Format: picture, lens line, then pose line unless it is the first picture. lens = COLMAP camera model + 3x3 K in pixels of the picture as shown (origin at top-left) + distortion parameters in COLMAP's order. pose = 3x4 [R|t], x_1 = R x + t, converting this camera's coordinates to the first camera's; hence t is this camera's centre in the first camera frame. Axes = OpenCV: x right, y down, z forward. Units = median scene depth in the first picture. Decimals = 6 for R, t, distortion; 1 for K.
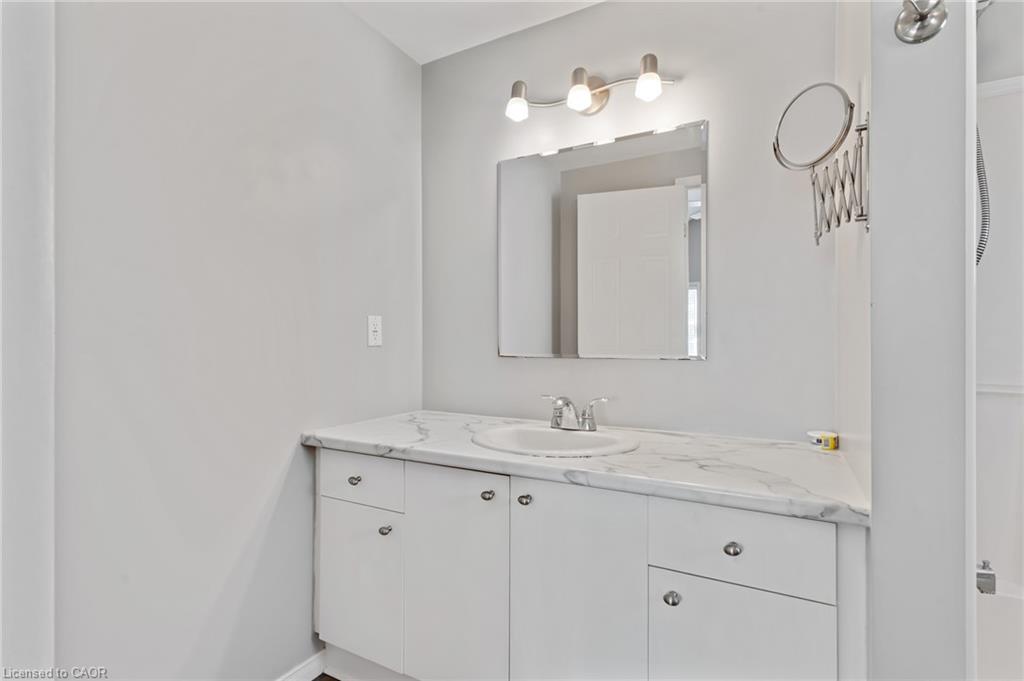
lens RADIAL K [[488.4, 0, 517.2], [0, 488.4, 339.2], [0, 0, 1]] dist [0.007325, -0.000662]
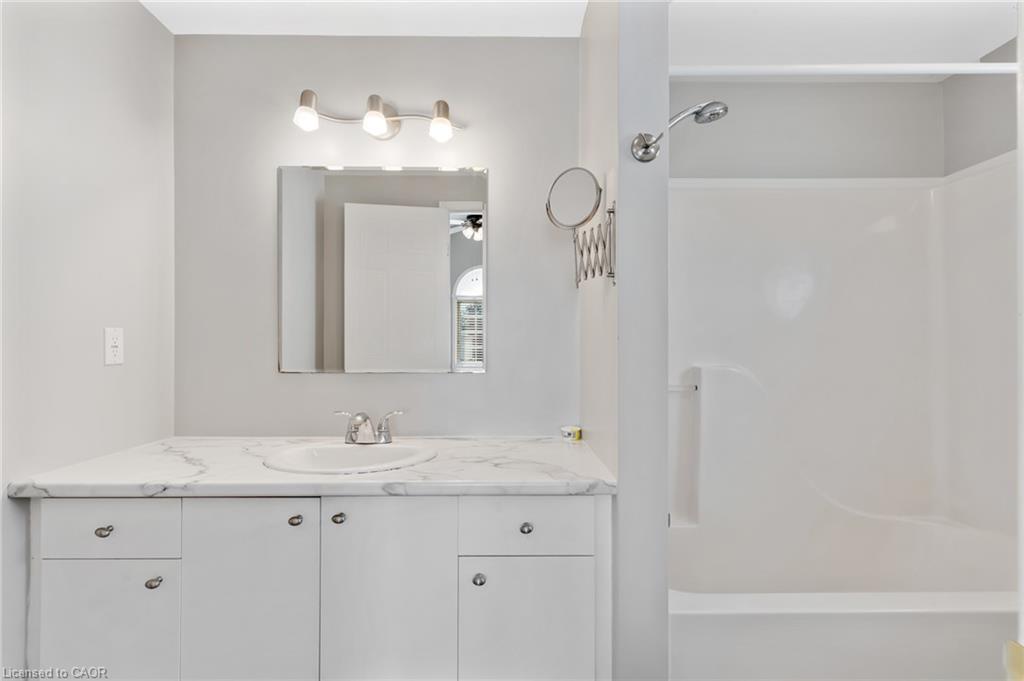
lens RADIAL K [[488.4, 0, 505.3], [0, 488.4, 340.7], [0, 0, 1]] dist [0.007325, -0.000662]
pose [[0.877481, 0.003821, 0.479596, -0.142363], [-0.003104, 0.999993, -0.002287, -0.033666], [-0.479601, 0.000519, 0.877486, -0.050918]]
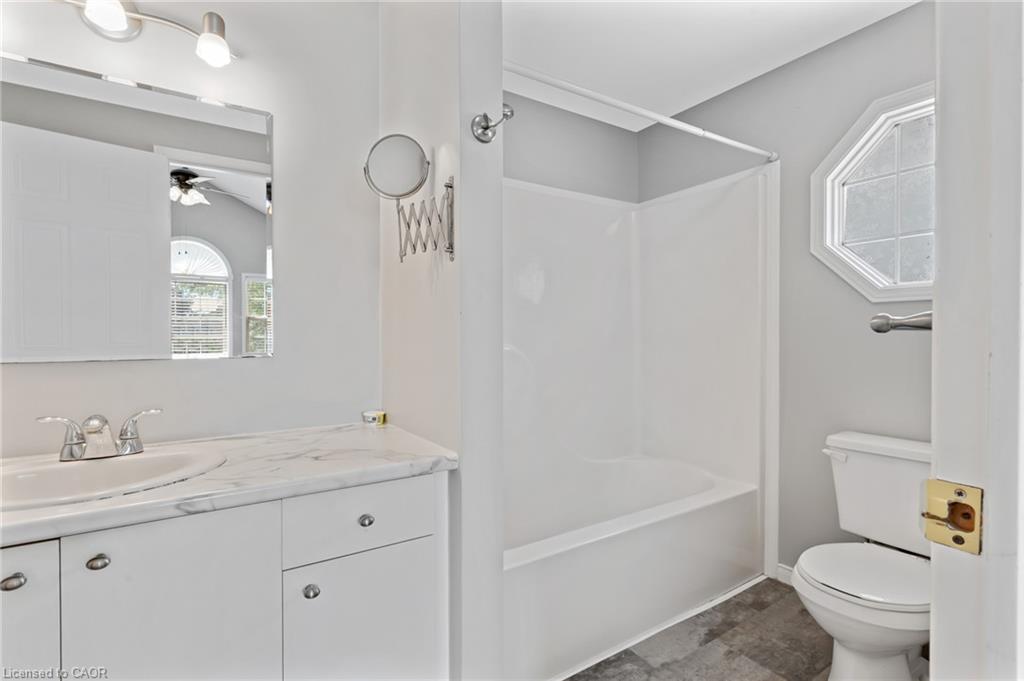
lens RADIAL K [[488.4, 0, 506.0], [0, 488.4, 339.7], [0, 0, 1]] dist [0.007325, -0.000662]
pose [[0.483928, -0.009249, 0.875059, -0.268014], [-0.002572, 0.999925, 0.011991, -0.005457], [-0.875104, -0.008053, 0.483868, 0.111661]]
